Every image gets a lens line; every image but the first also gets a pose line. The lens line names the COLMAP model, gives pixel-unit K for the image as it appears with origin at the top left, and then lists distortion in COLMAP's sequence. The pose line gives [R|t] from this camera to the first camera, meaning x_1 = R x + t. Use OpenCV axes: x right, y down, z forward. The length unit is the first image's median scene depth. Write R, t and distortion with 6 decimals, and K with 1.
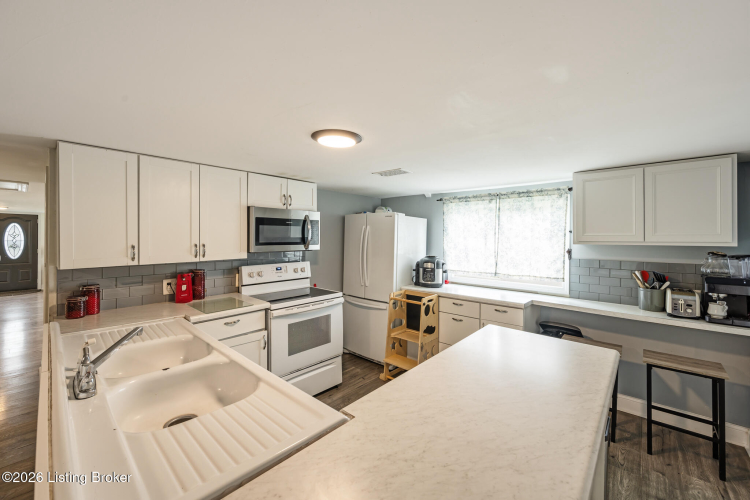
lens RADIAL K [[302.4, 0, 378.7], [0, 302.4, 236.6], [0, 0, 1]] dist [-0.000140, 0.000986]
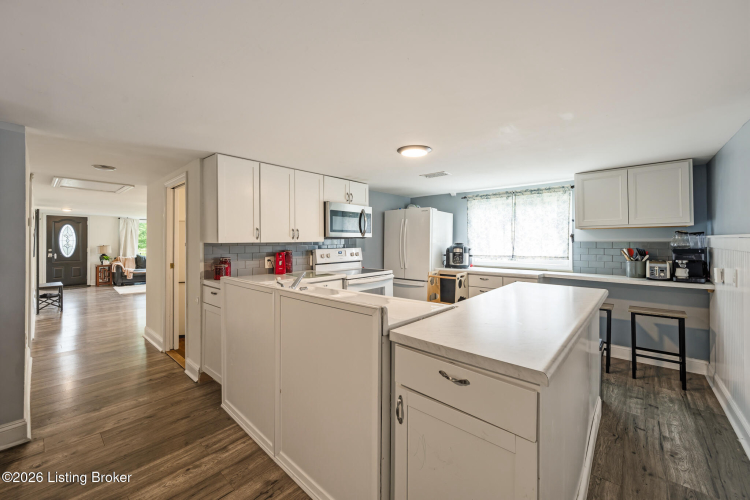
lens RADIAL K [[302.4, 0, 378.7], [0, 302.4, 238.2], [0, 0, 1]] dist [-0.000140, 0.000986]
pose [[0.999970, -0.007670, 0.001067, -0.185413], [0.007680, 0.999920, -0.010056, 0.065988], [-0.000990, 0.010064, 0.999949, -0.270921]]
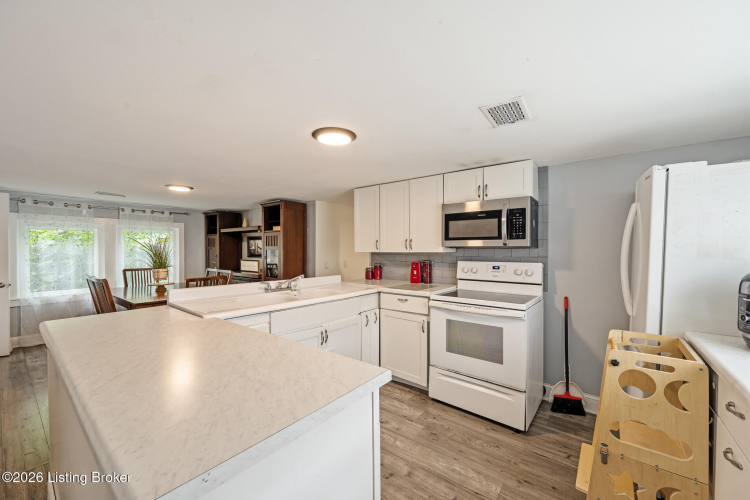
lens RADIAL K [[302.4, 0, 379.2], [0, 302.4, 250.9], [0, 0, 1]] dist [-0.000140, 0.000986]
pose [[0.050735, 0.002186, -0.998710, 0.603544], [-0.006167, 0.999979, 0.001875, 0.060901], [0.998693, 0.006063, 0.050748, 0.655113]]
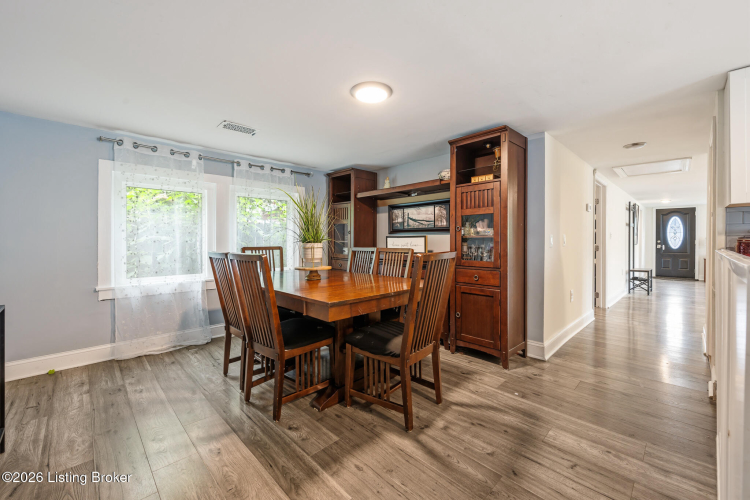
lens RADIAL K [[302.4, 0, 370.4], [0, 302.4, 241.1], [0, 0, 1]] dist [-0.000140, 0.000986]
pose [[-0.088846, -0.007312, -0.996019, 0.006139], [-0.003819, 0.999968, -0.007000, 0.150088], [0.996038, 0.003182, -0.088871, -0.036142]]
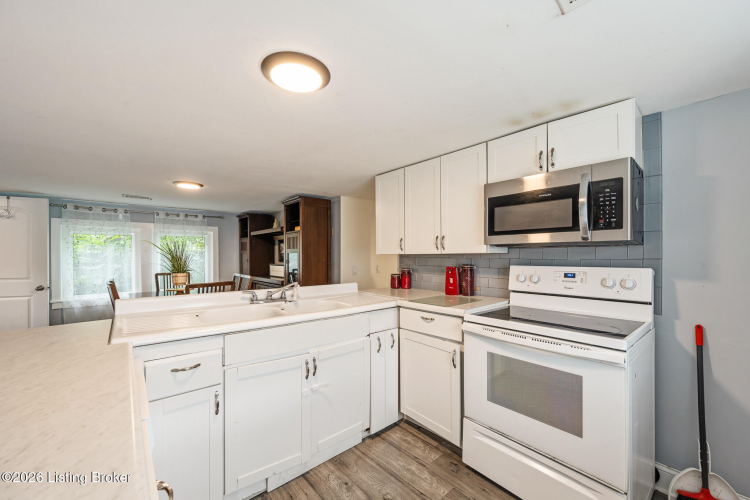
lens RADIAL K [[302.4, 0, 380.3], [0, 302.4, 256.0], [0, 0, 1]] dist [-0.000140, 0.000986]
pose [[-0.142291, -0.000562, -0.989825, 0.344480], [-0.002692, 0.999996, -0.000181, 0.074534], [0.989821, 0.002639, -0.142292, 0.773705]]
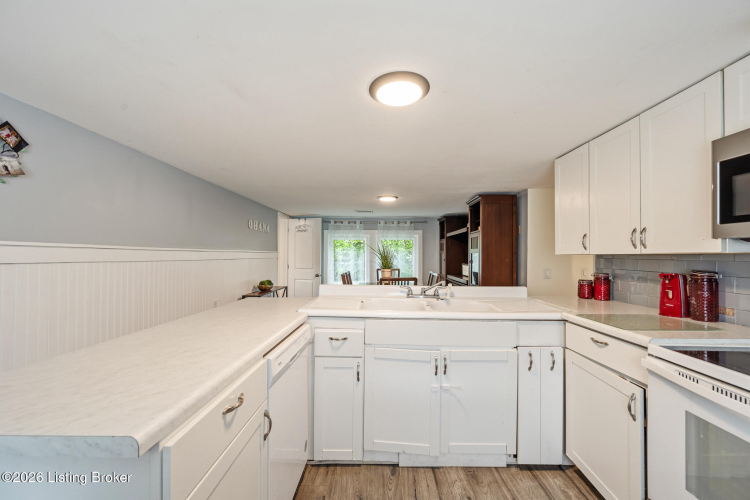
lens RADIAL K [[302.4, 0, 372.1], [0, 302.4, 253.7], [0, 0, 1]] dist [-0.000140, 0.000986]
pose [[-0.774817, -0.012137, -0.632069, 0.262132], [-0.011718, 0.999920, -0.004836, 0.076231], [0.632077, 0.003660, -0.774897, 0.940670]]
